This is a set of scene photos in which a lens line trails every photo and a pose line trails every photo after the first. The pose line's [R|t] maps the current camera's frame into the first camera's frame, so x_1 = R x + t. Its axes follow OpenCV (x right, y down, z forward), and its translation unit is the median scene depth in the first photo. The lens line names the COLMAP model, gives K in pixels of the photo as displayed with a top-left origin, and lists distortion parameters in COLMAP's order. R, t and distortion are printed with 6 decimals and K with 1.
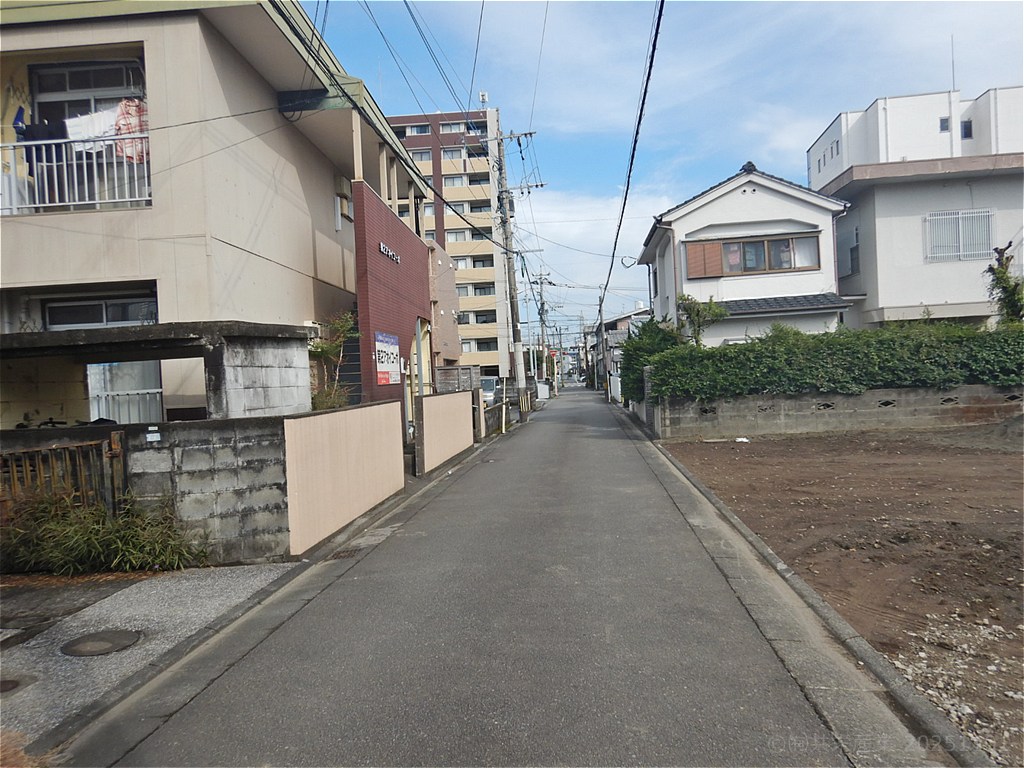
lens RADIAL K [[736.8, 0, 525.4], [0, 736.8, 383.1], [0, 0, 1]] dist [0.001063, -0.001509]
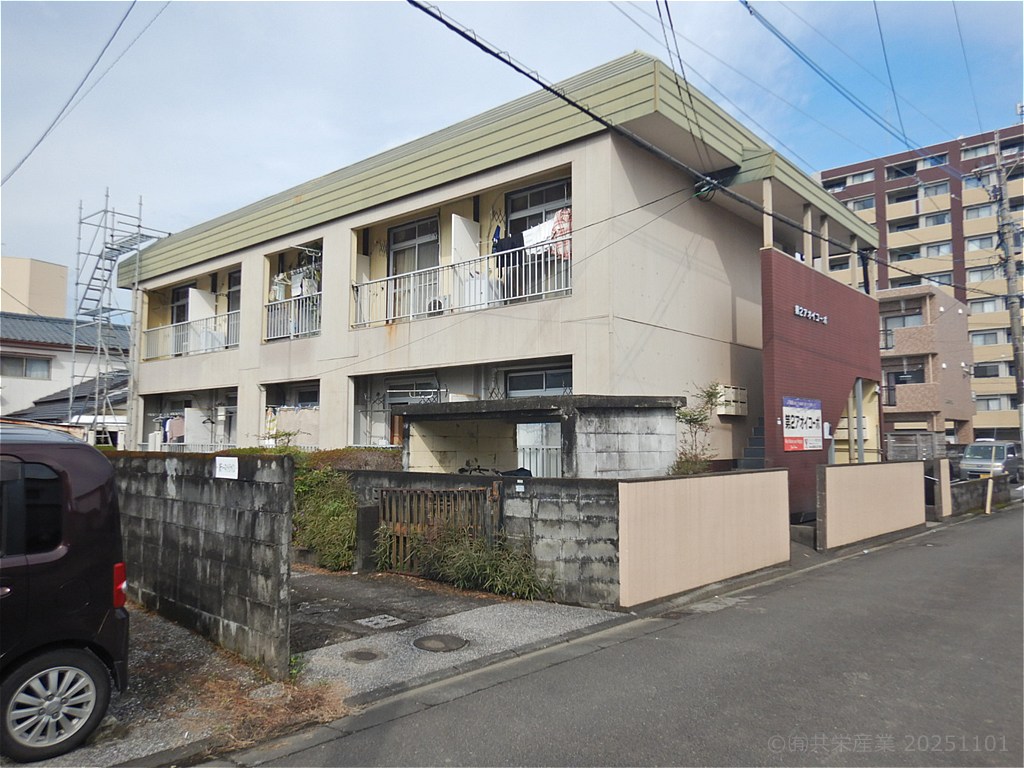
lens RADIAL K [[736.9, 0, 512.0], [0, 736.9, 384.0], [0, 0, 1]] dist [0.000999, -0.003429]
pose [[0.777624, -0.000522, -0.628729, 0.248810], [-0.043143, 0.997598, -0.054188, -0.032177], [0.627247, 0.069263, 0.775734, 0.012872]]
